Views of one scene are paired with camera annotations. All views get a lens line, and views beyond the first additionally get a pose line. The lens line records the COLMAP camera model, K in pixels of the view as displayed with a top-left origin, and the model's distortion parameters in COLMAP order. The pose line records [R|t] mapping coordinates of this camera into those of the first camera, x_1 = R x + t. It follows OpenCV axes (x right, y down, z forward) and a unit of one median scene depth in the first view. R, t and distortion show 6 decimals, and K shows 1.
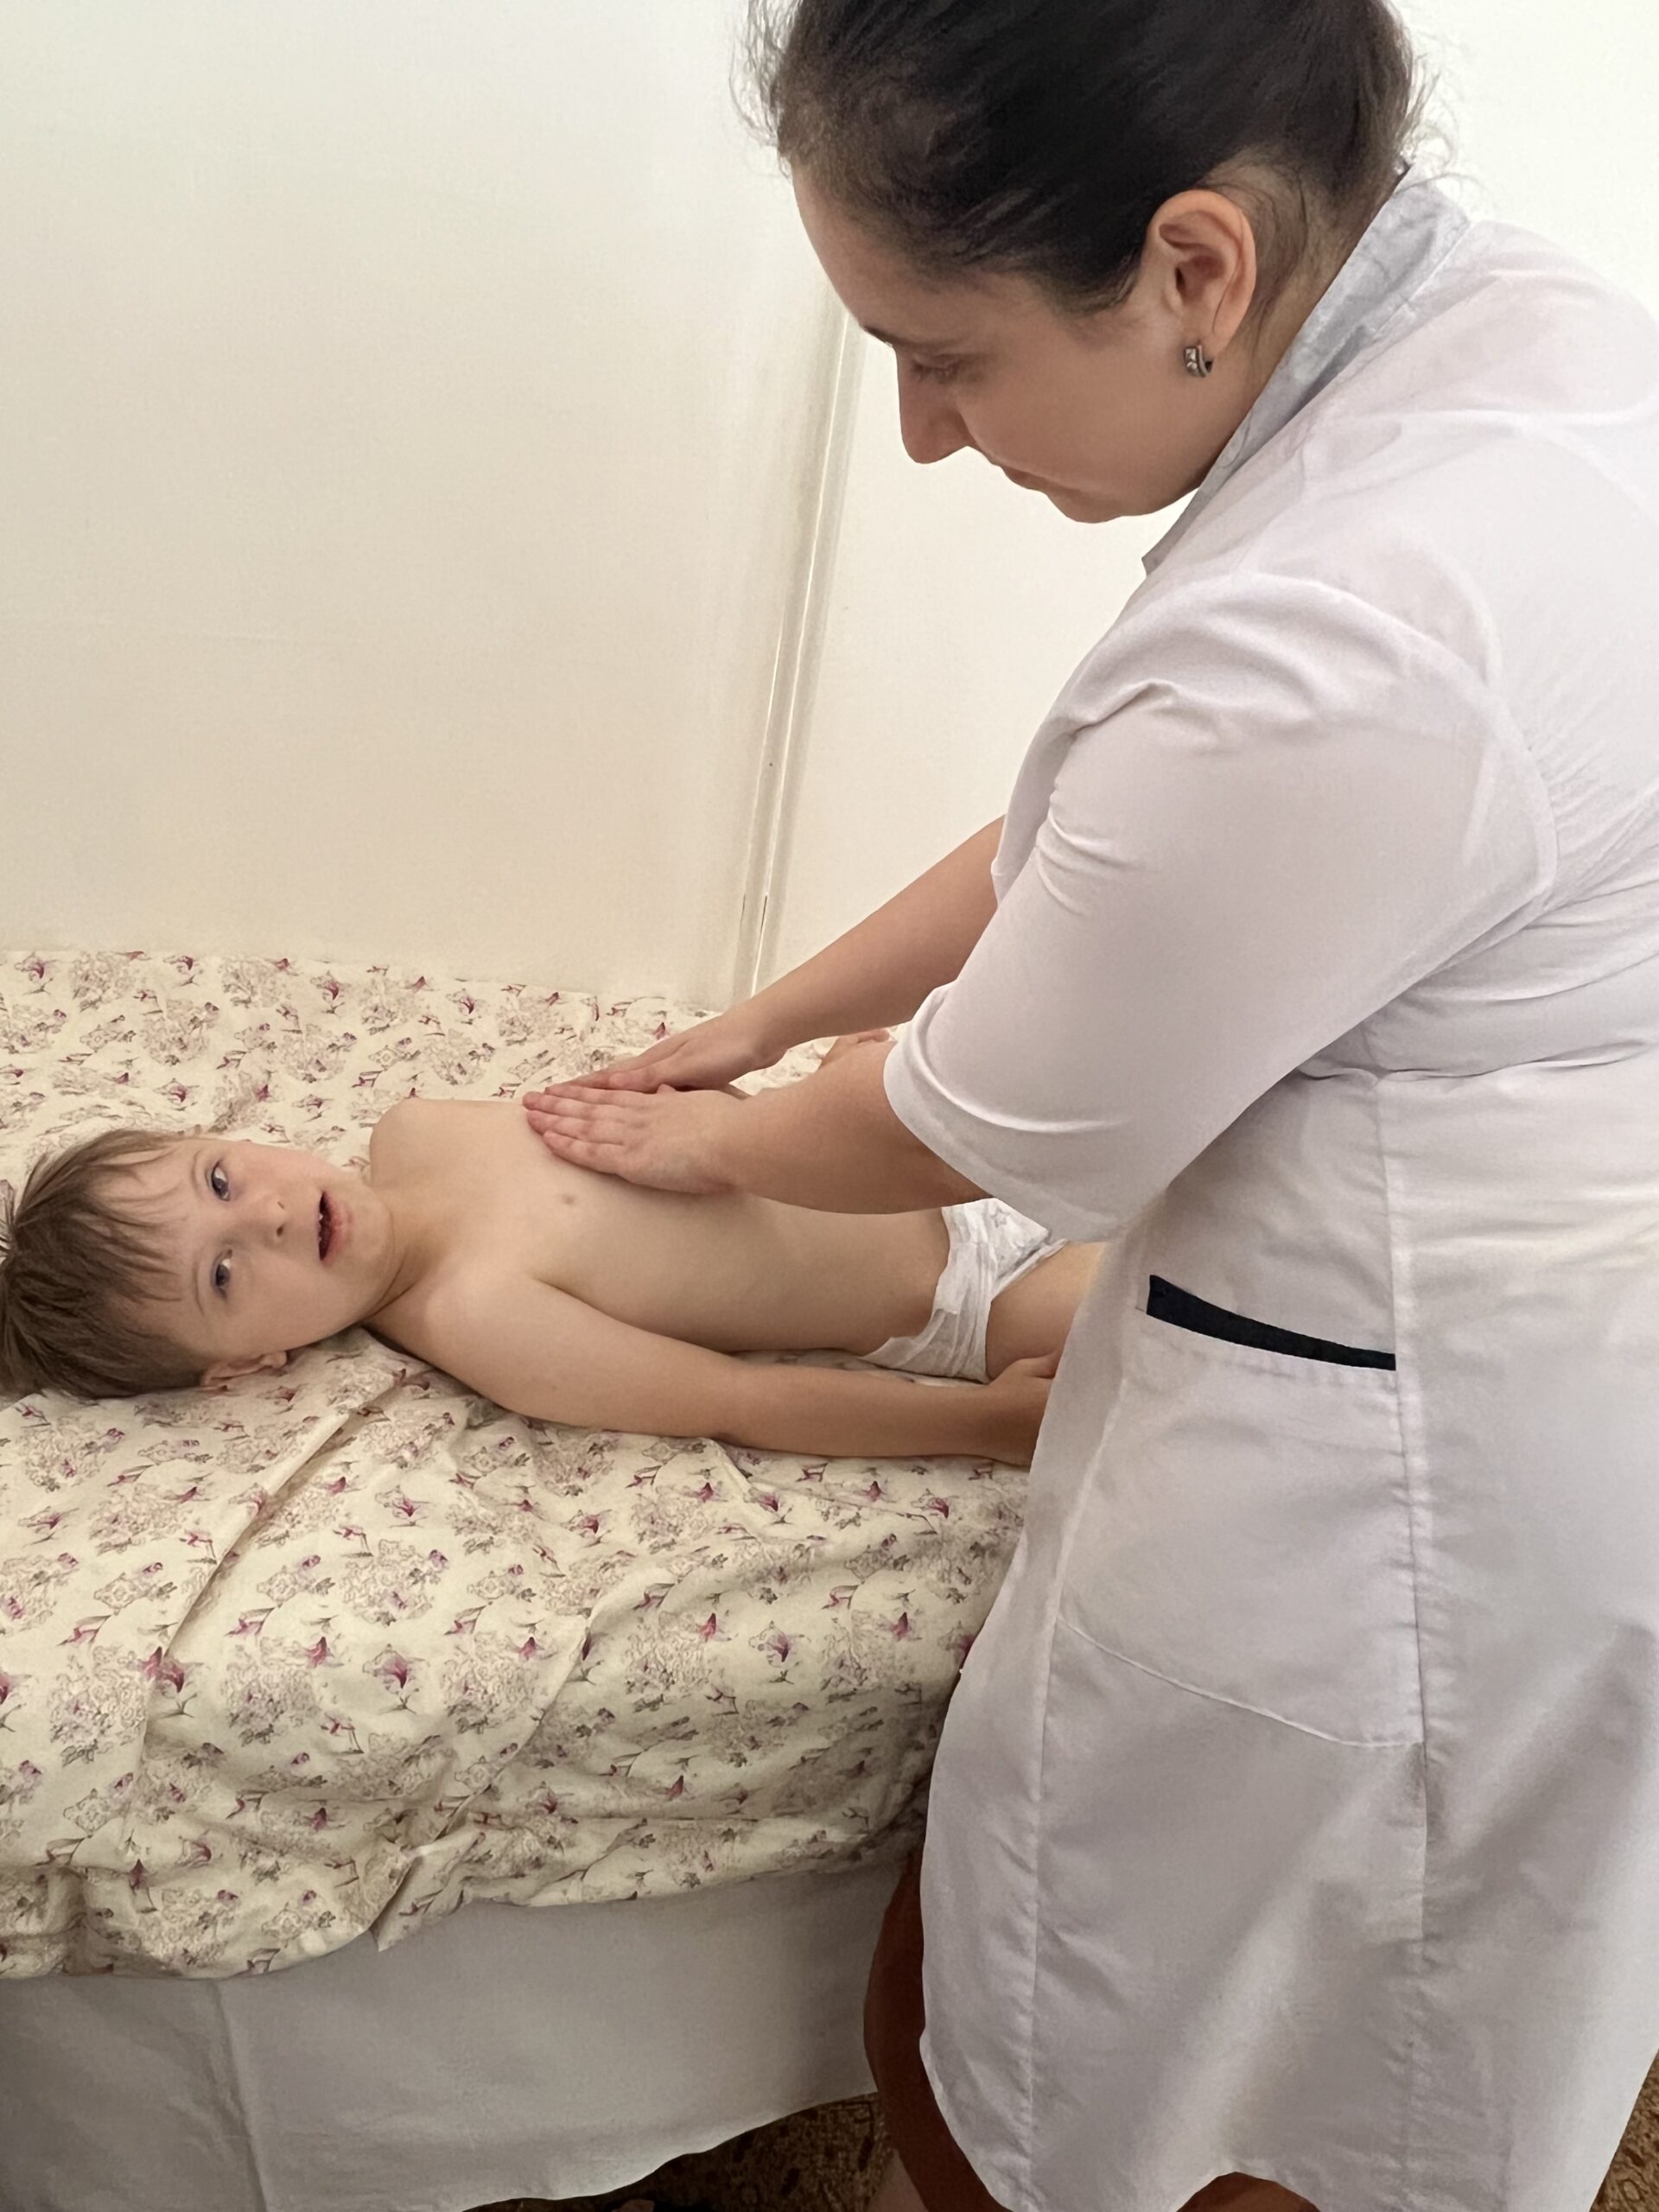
lens RADIAL K [[1664.0, 0, 824.2], [0, 1664.0, 1120.7], [0, 0, 1]] dist [0.007103, 0.001745]
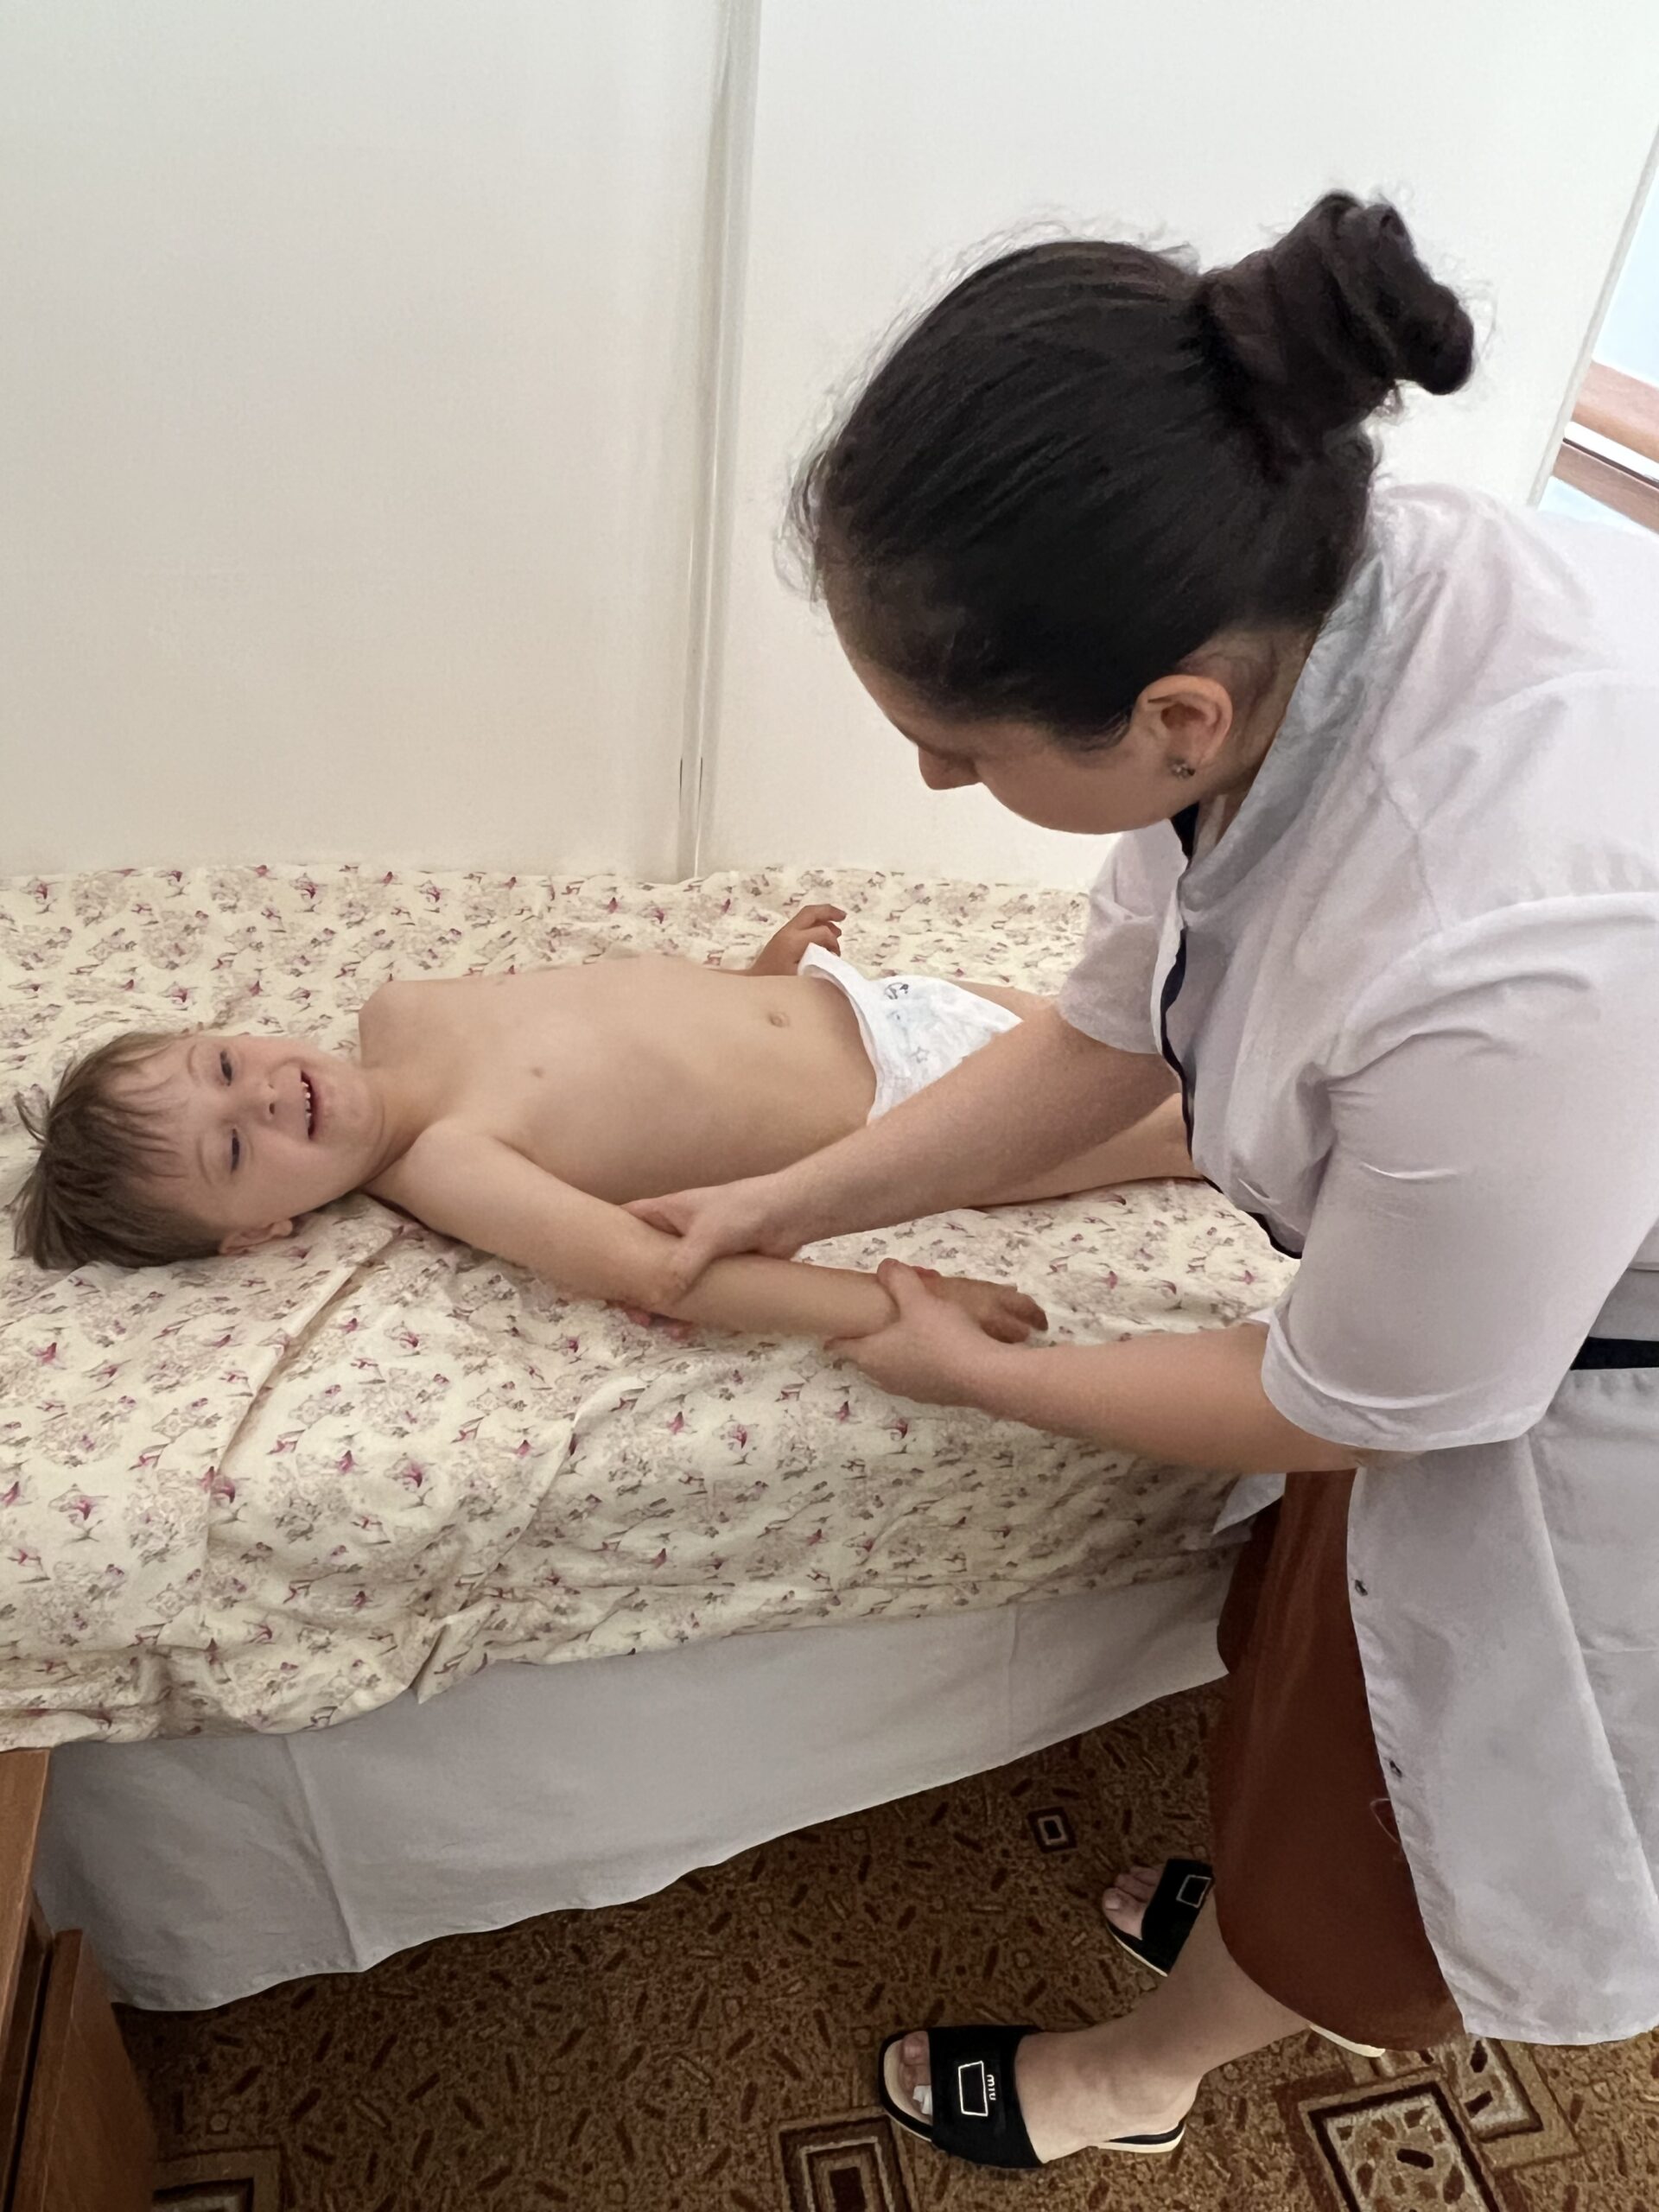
lens RADIAL K [[1664.0, 0, 831.4], [0, 1664.0, 1092.8], [0, 0, 1]] dist [0.007103, 0.001745]
pose [[0.997683, -0.068007, -0.001773, 0.055993], [0.067924, 0.994339, 0.081707, -0.015744], [-0.003793, -0.081638, 0.996655, -0.147465]]
